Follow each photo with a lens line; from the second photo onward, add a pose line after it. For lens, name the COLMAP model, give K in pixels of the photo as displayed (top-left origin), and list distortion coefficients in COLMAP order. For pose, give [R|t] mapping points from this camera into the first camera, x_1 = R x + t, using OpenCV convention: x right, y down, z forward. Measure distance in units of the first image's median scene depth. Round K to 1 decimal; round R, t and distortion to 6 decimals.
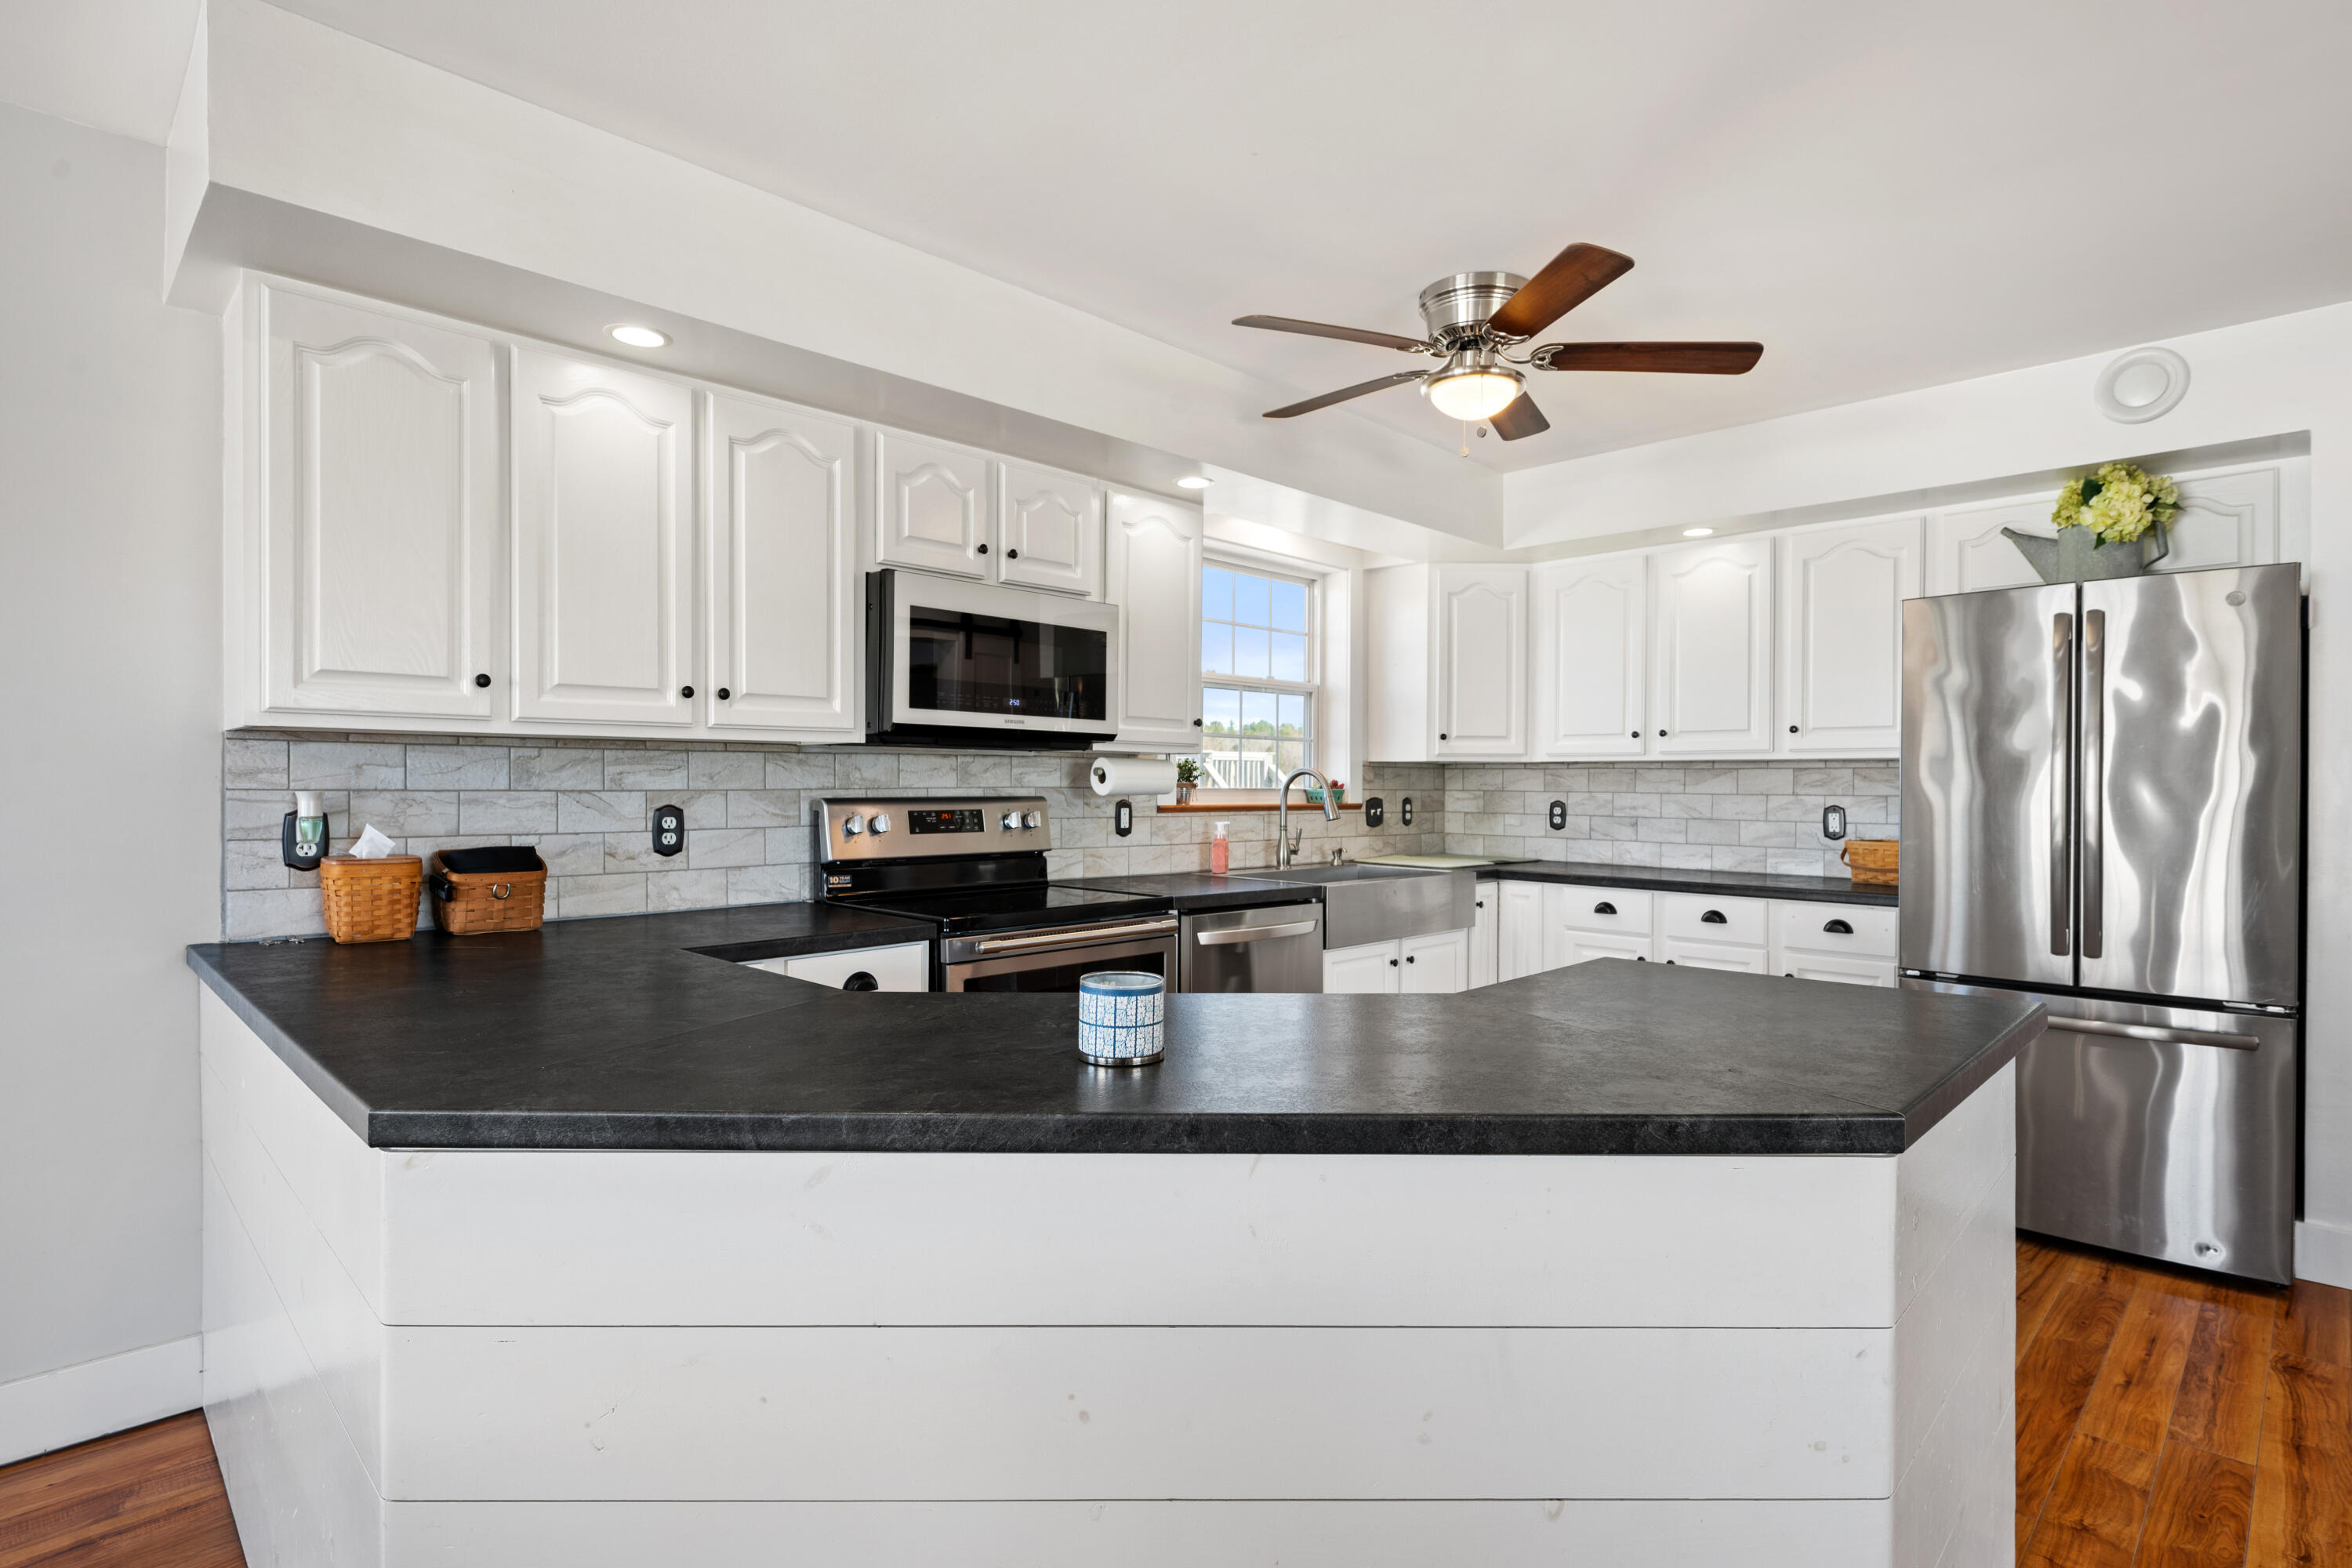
lens RADIAL K [[1165.1, 0, 1176.0], [0, 1165.1, 784.0], [0, 0, 1]] dist [-0.003461, -0.000884]
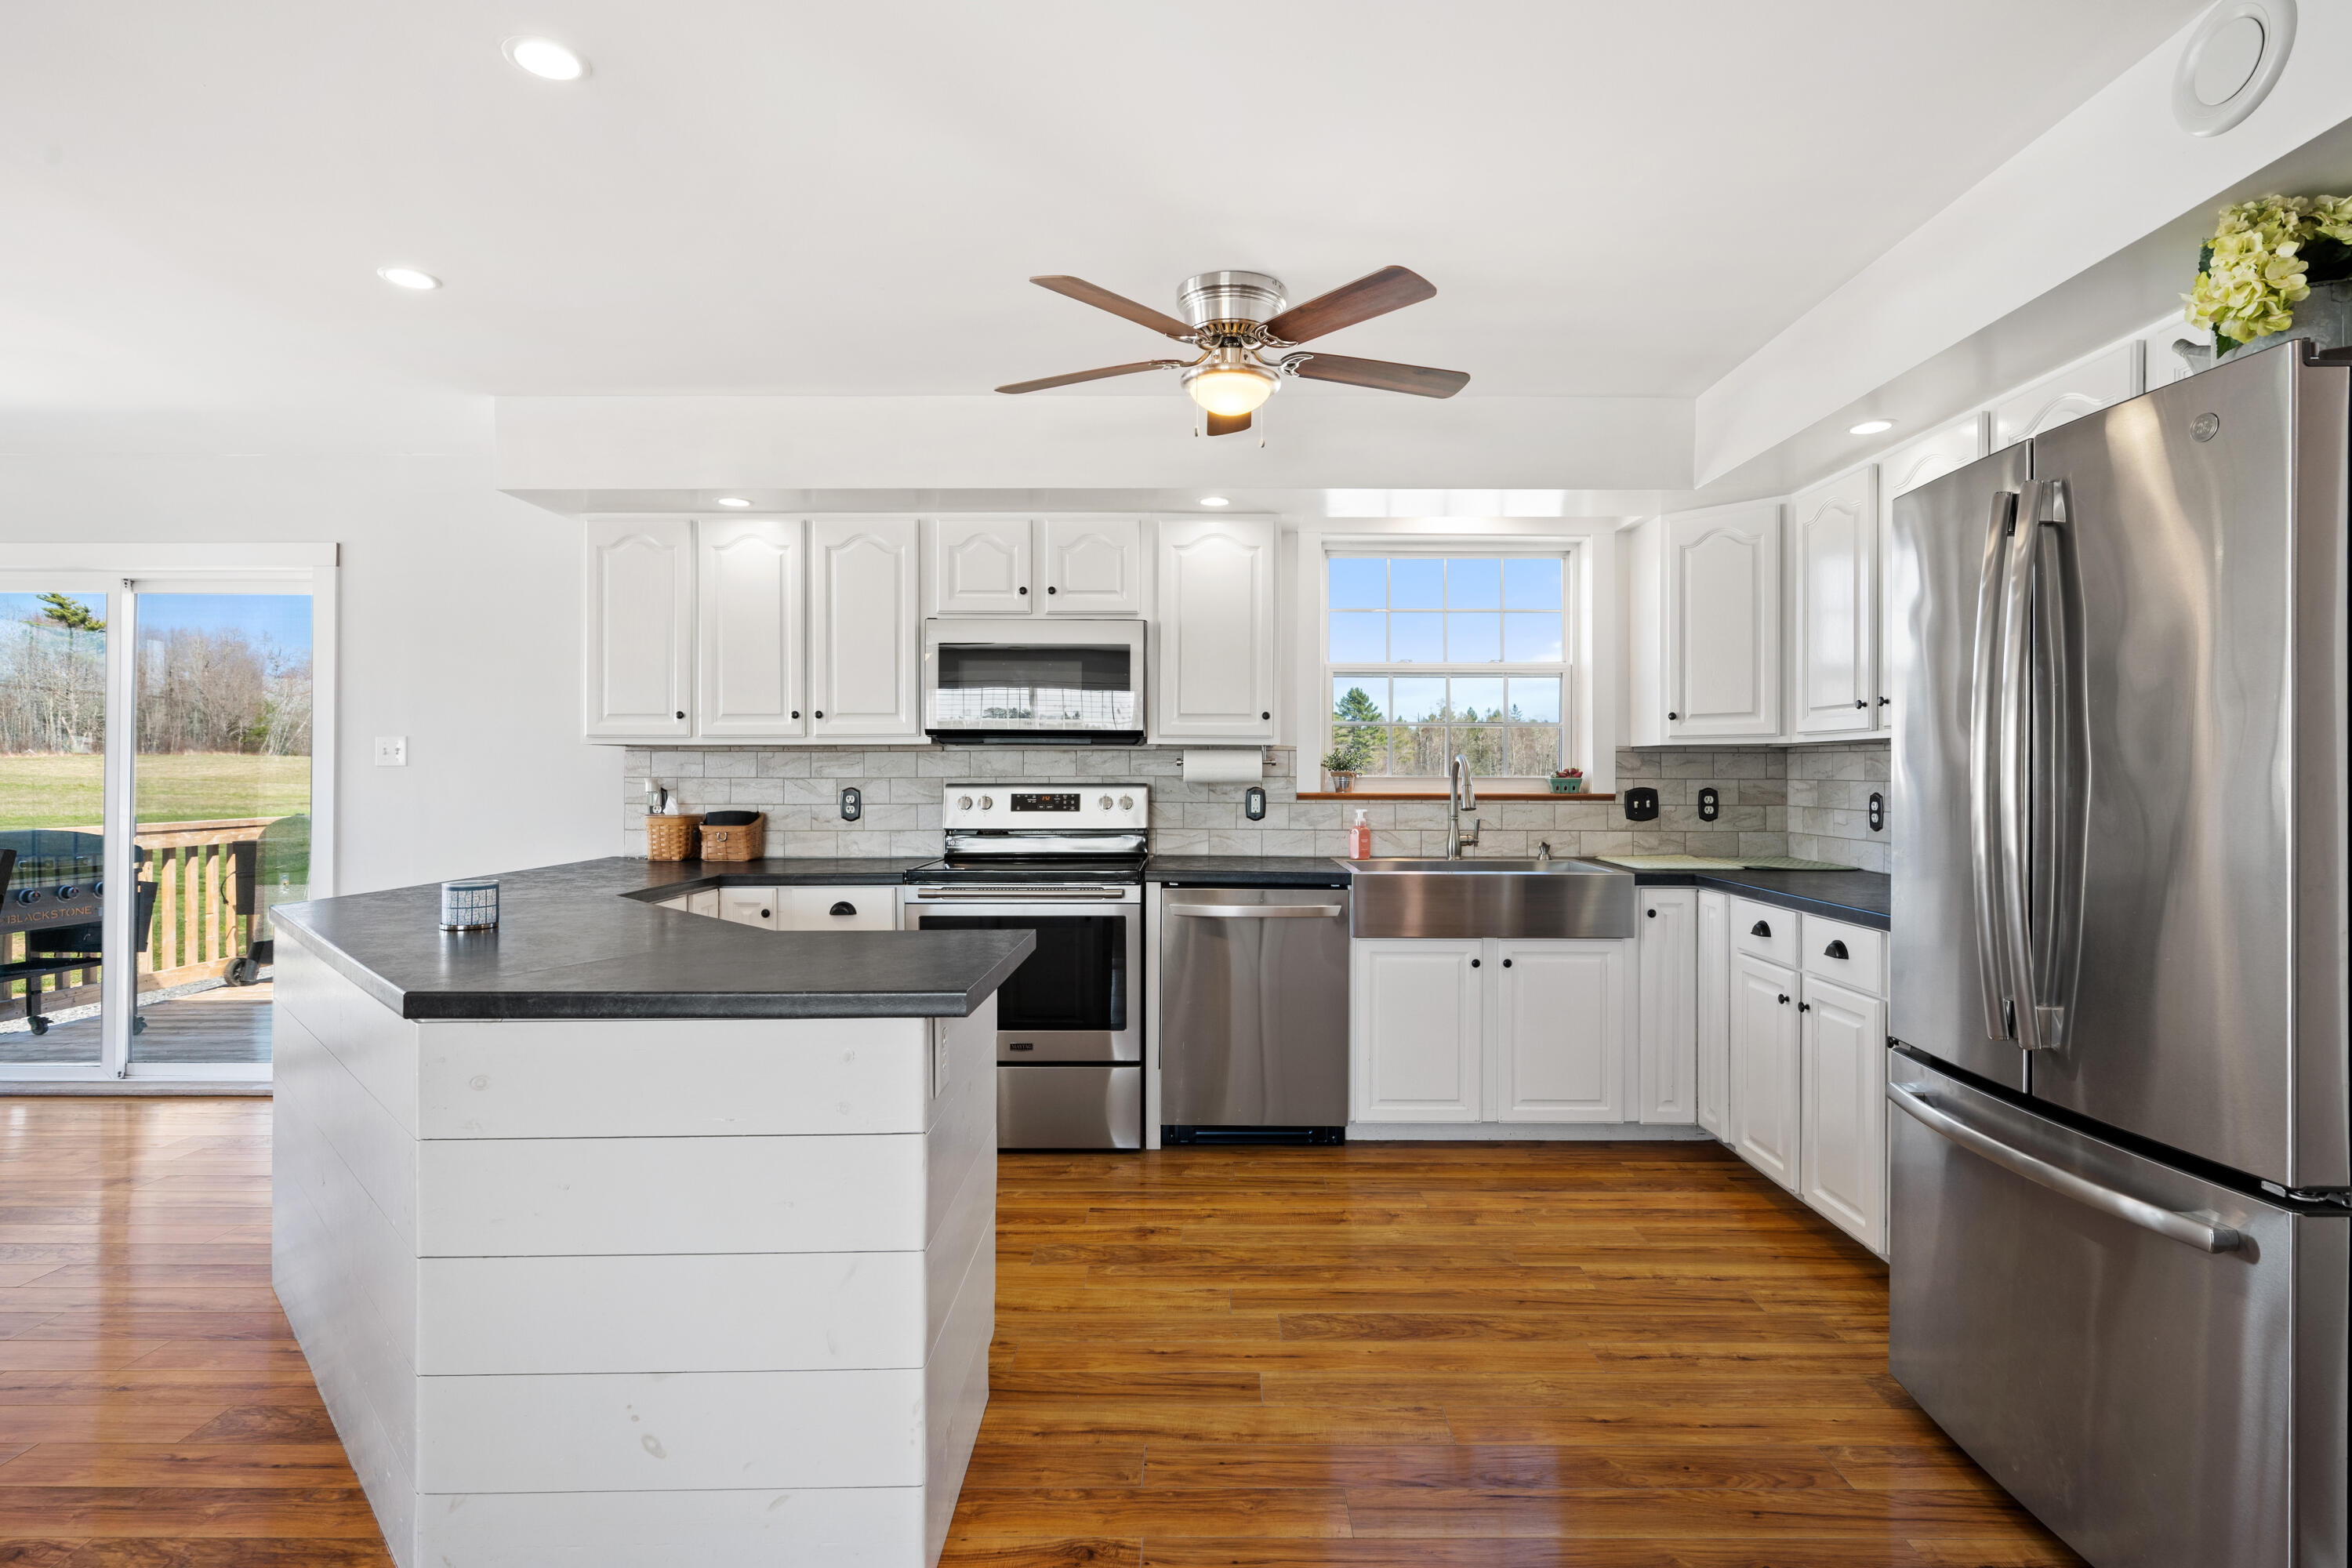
lens RADIAL K [[1132.9, 0, 1198.2], [0, 1132.9, 768.3], [0, 0, 1]] dist [-0.002134, -0.000072]
pose [[0.703661, -0.007322, -0.710498, 0.755876], [0.002001, 0.999963, -0.008324, 0.004885], [0.710533, 0.004436, 0.703650, 0.225682]]
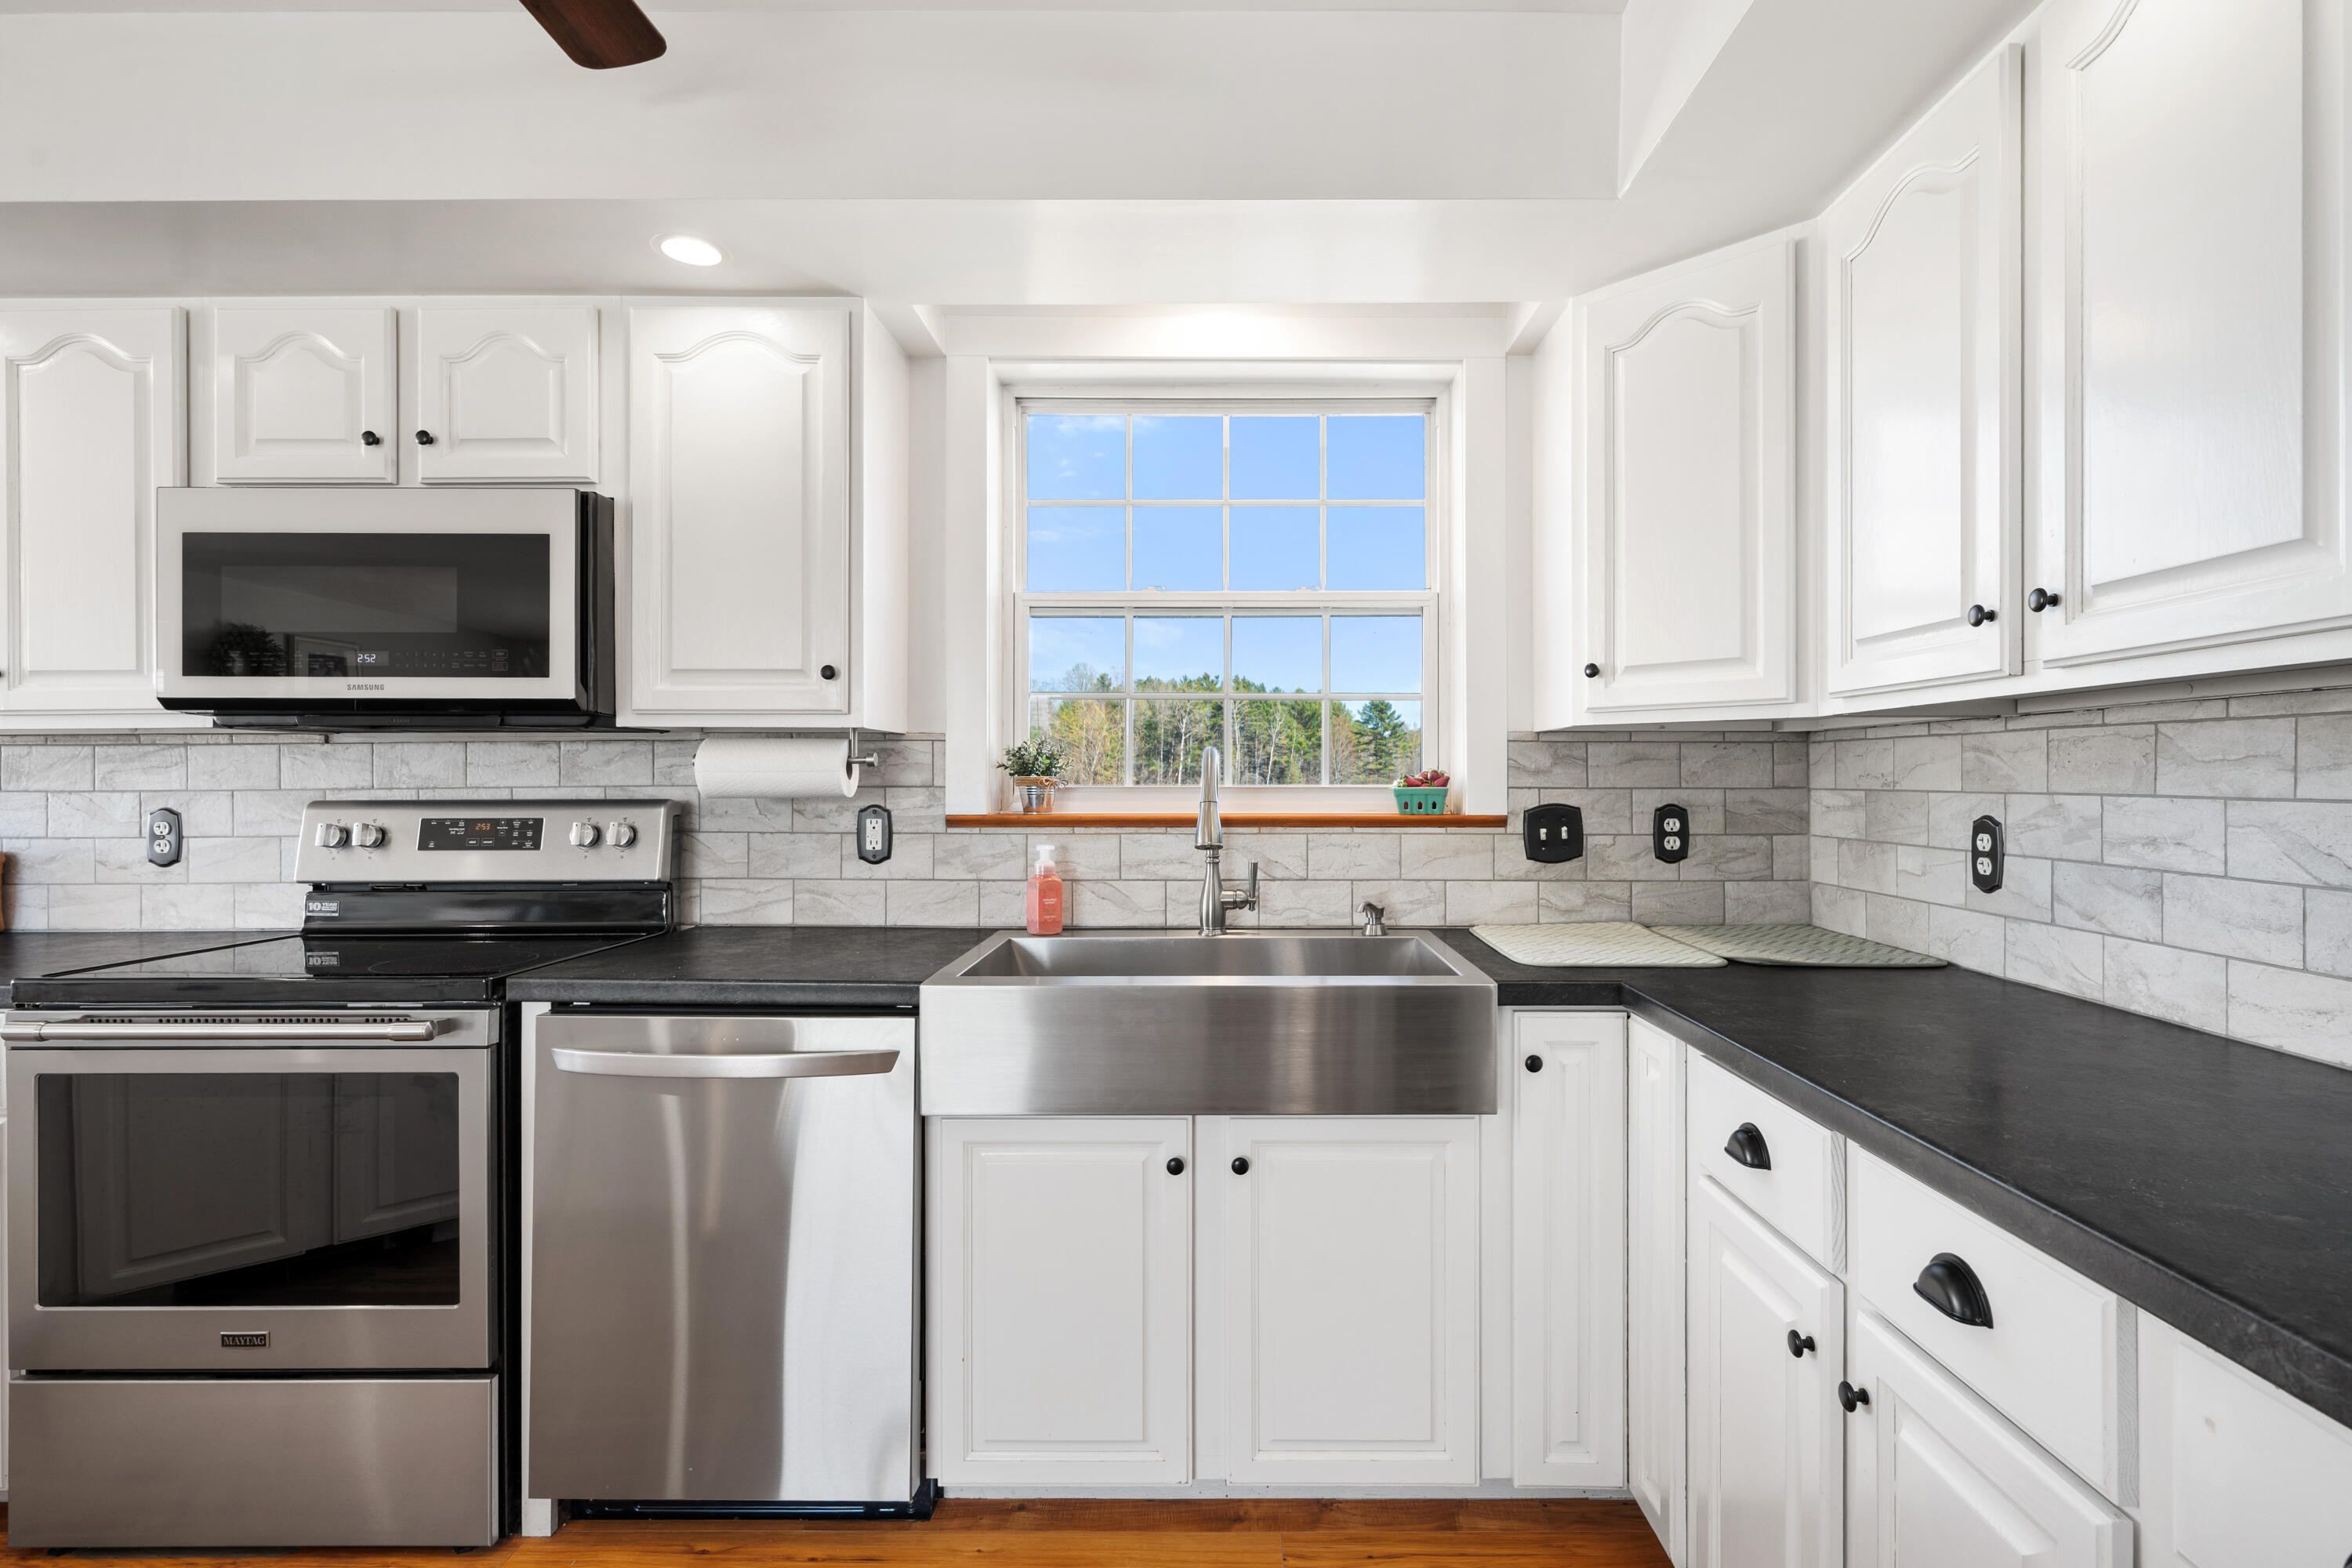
lens RADIAL K [[1126.5, 0, 1226.6], [0, 1126.5, 779.1], [0, 0, 1]] dist [-0.000521, -0.000197]
pose [[0.704753, -0.007545, -0.709412, 0.577386], [0.004919, 0.999971, -0.005749, 0.004299], [0.709435, 0.000562, 0.704770, 0.782801]]
